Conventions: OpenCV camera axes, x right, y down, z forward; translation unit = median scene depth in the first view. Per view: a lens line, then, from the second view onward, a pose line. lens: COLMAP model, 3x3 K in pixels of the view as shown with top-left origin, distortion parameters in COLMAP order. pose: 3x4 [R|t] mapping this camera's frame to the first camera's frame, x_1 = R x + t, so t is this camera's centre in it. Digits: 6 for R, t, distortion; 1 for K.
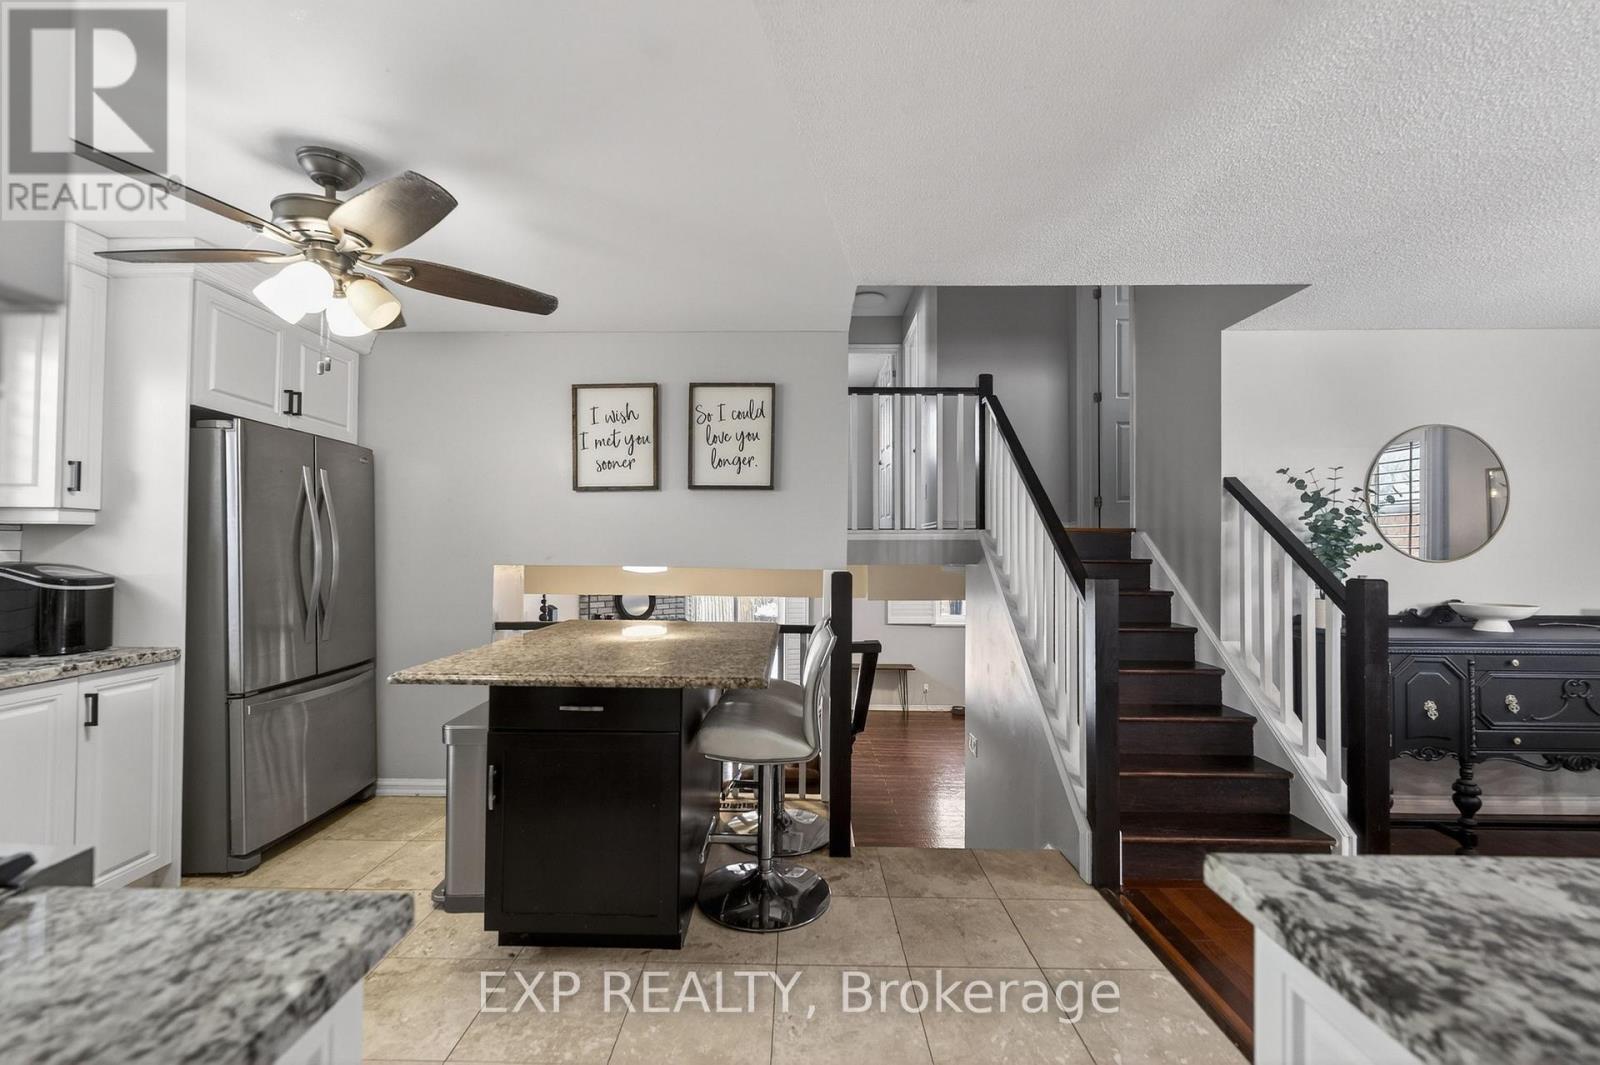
lens RADIAL K [[650.1, 0, 790.5], [0, 650.1, 543.6], [0, 0, 1]] dist [-0.002497, -0.000197]
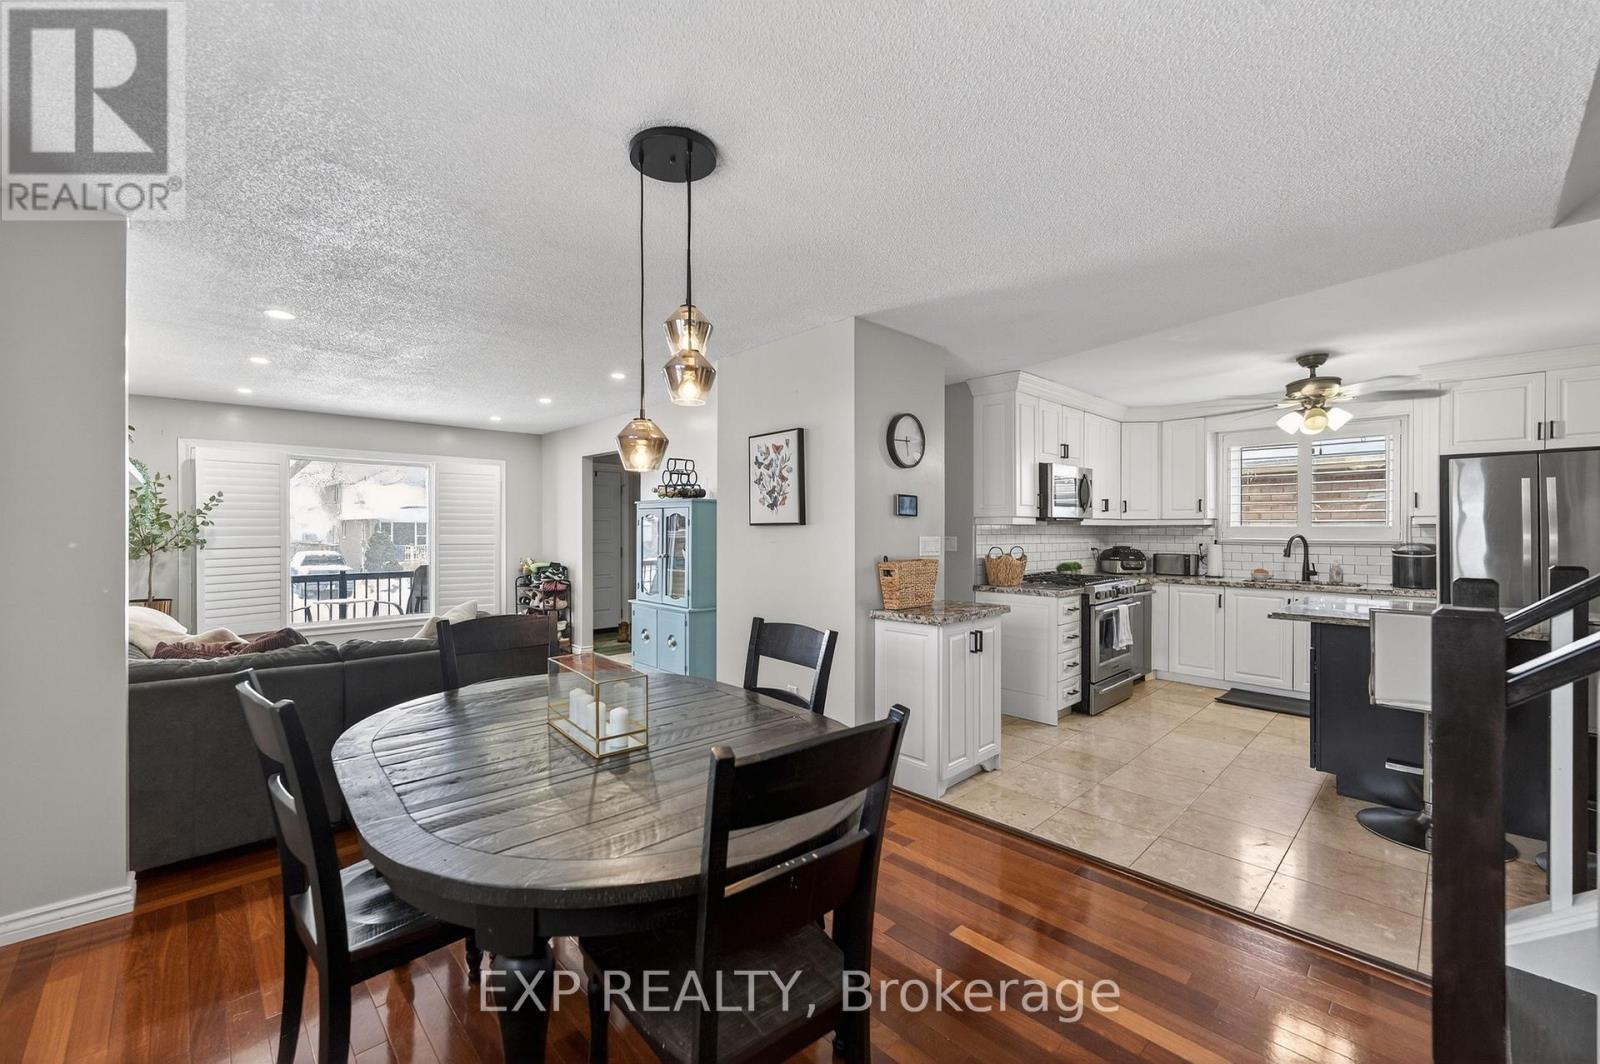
lens RADIAL K [[650.1, 0, 773.5], [0, 650.1, 533.7], [0, 0, 1]] dist [-0.002497, -0.000197]
pose [[-0.722479, -0.000134, -0.691393, 1.230251], [0.004350, 0.999979, -0.004739, 0.000741], [0.691379, -0.006431, -0.722463, 0.778754]]
